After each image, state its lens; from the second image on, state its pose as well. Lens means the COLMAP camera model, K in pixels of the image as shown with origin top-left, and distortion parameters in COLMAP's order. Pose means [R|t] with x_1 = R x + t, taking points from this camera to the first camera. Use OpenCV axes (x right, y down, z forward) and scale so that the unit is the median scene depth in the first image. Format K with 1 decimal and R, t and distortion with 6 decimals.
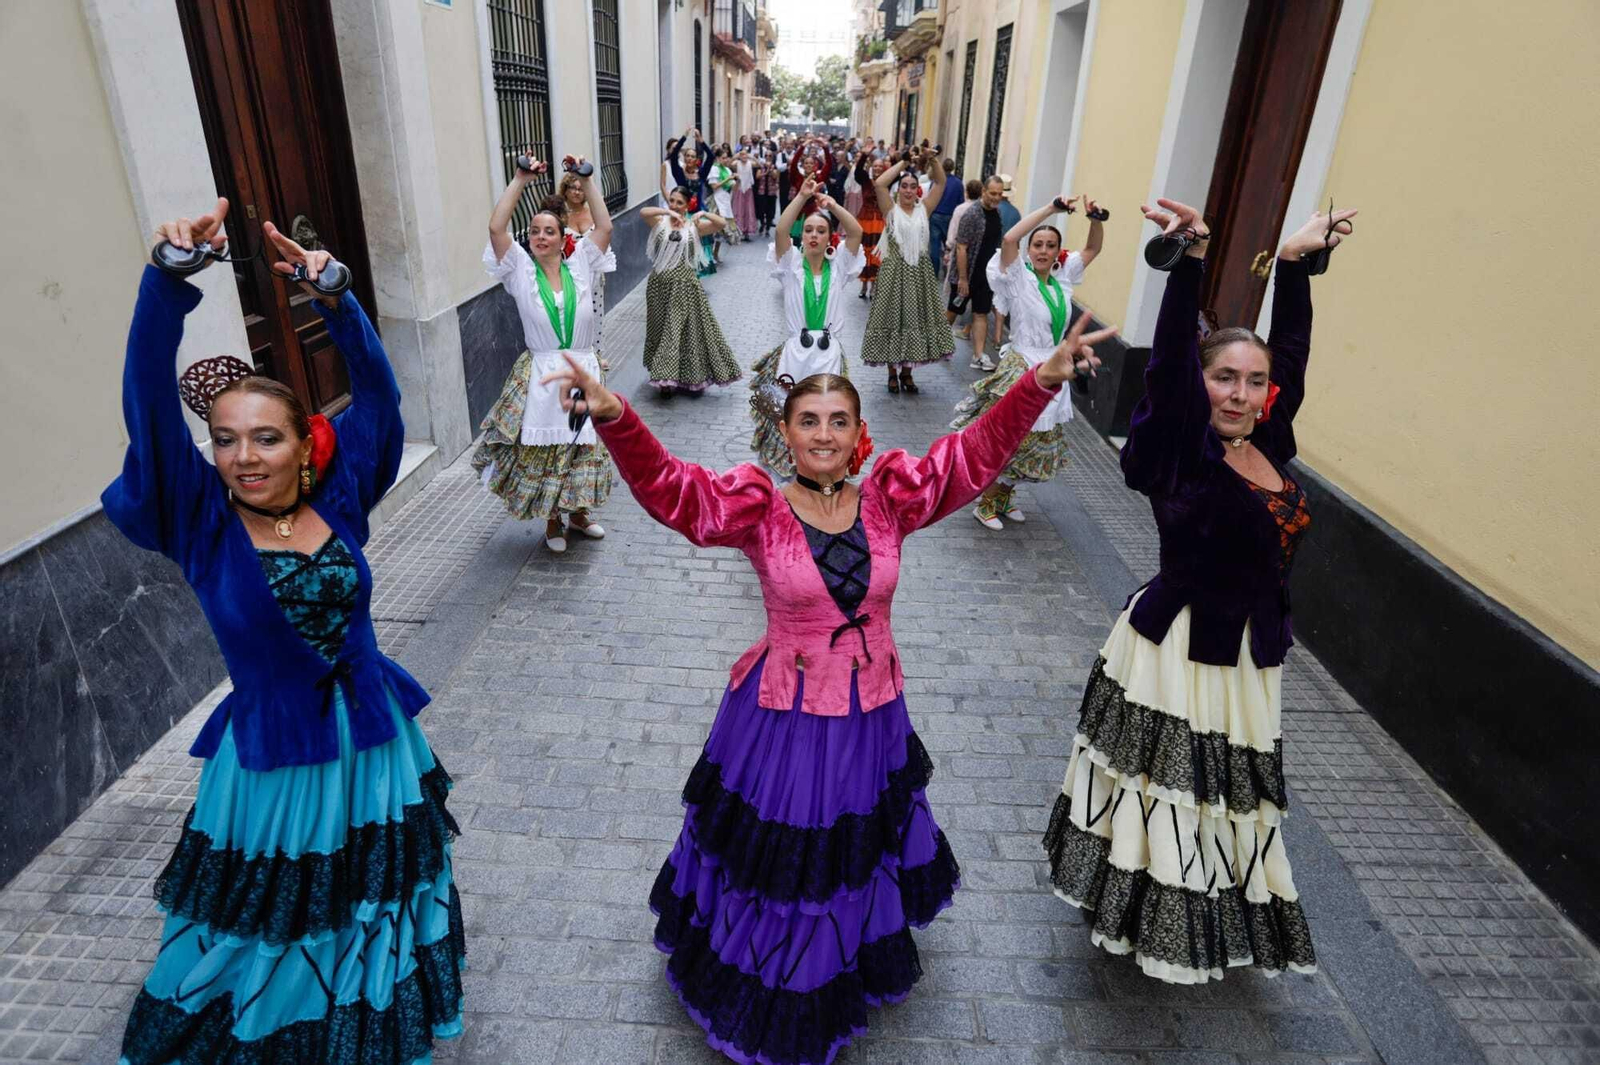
lens RADIAL K [[885.0, 0, 800.0], [0, 885.0, 532.5], [0, 0, 1]] dist [0.003752, 0.001923]
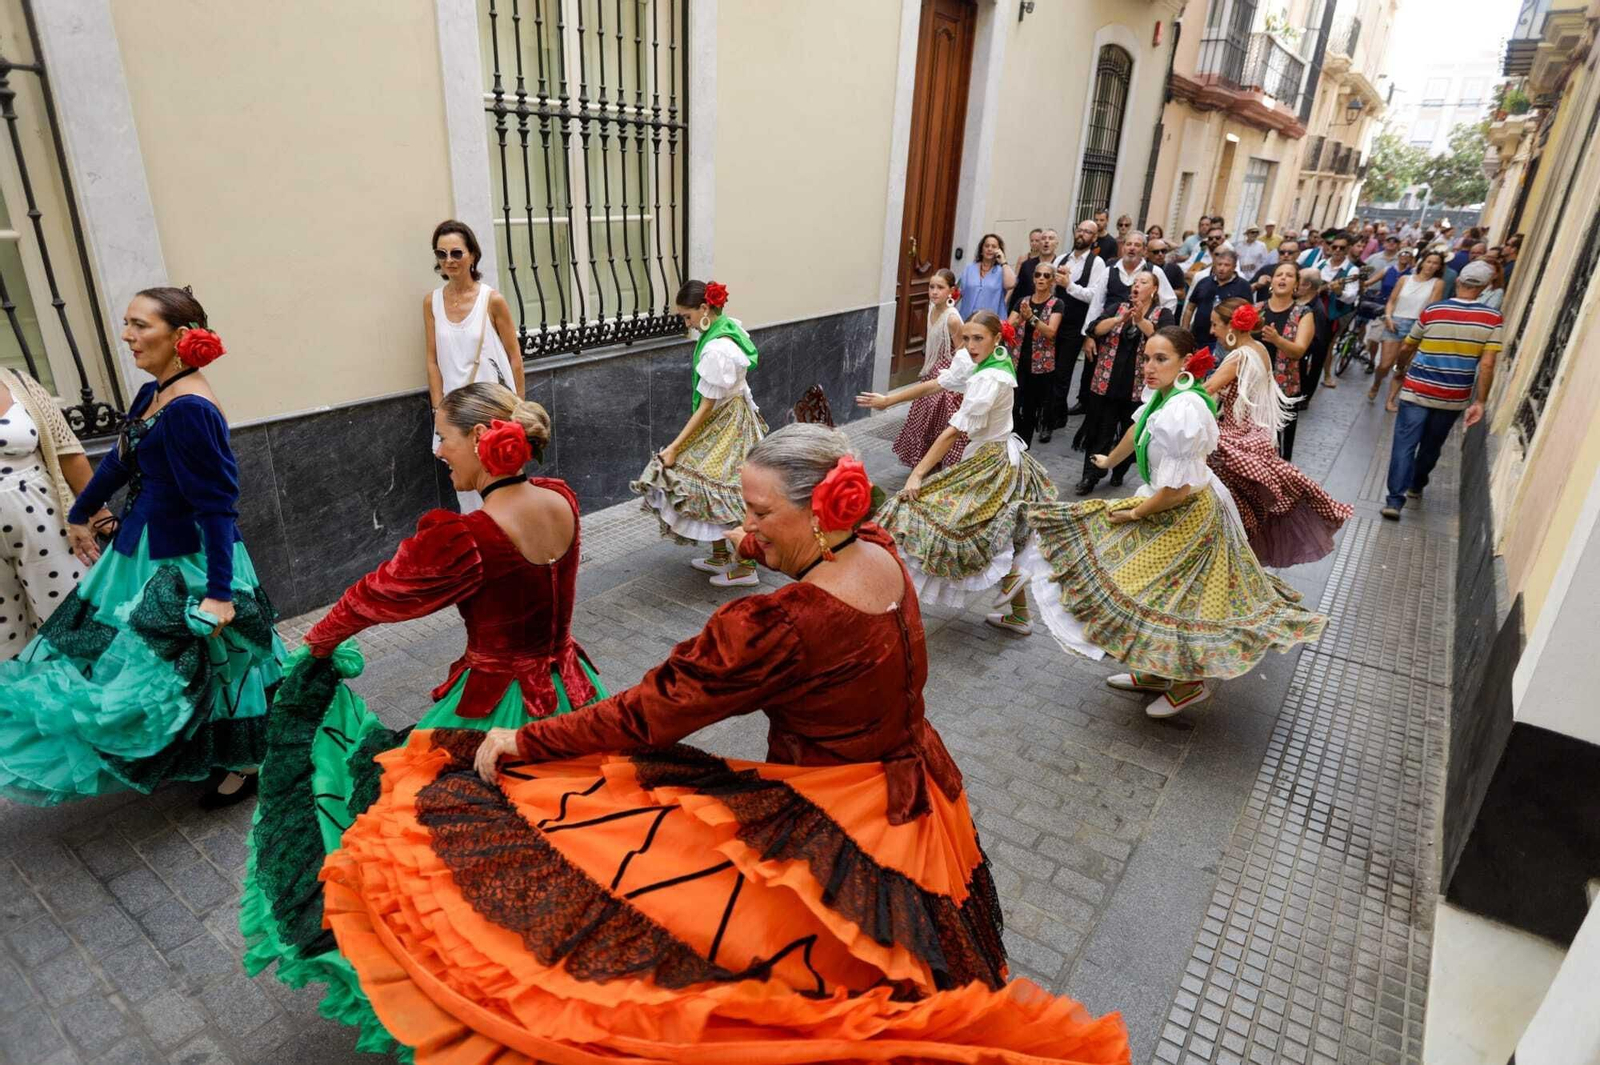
lens RADIAL K [[885.0, 0, 800.0], [0, 885.0, 532.5], [0, 0, 1]] dist [0.003752, 0.001923]
pose [[0.822839, 0.219727, -0.524076, 0.033183], [-0.258852, 0.965916, -0.001443, -0.048822], [0.505896, 0.136845, 0.851670, 0.108210]]
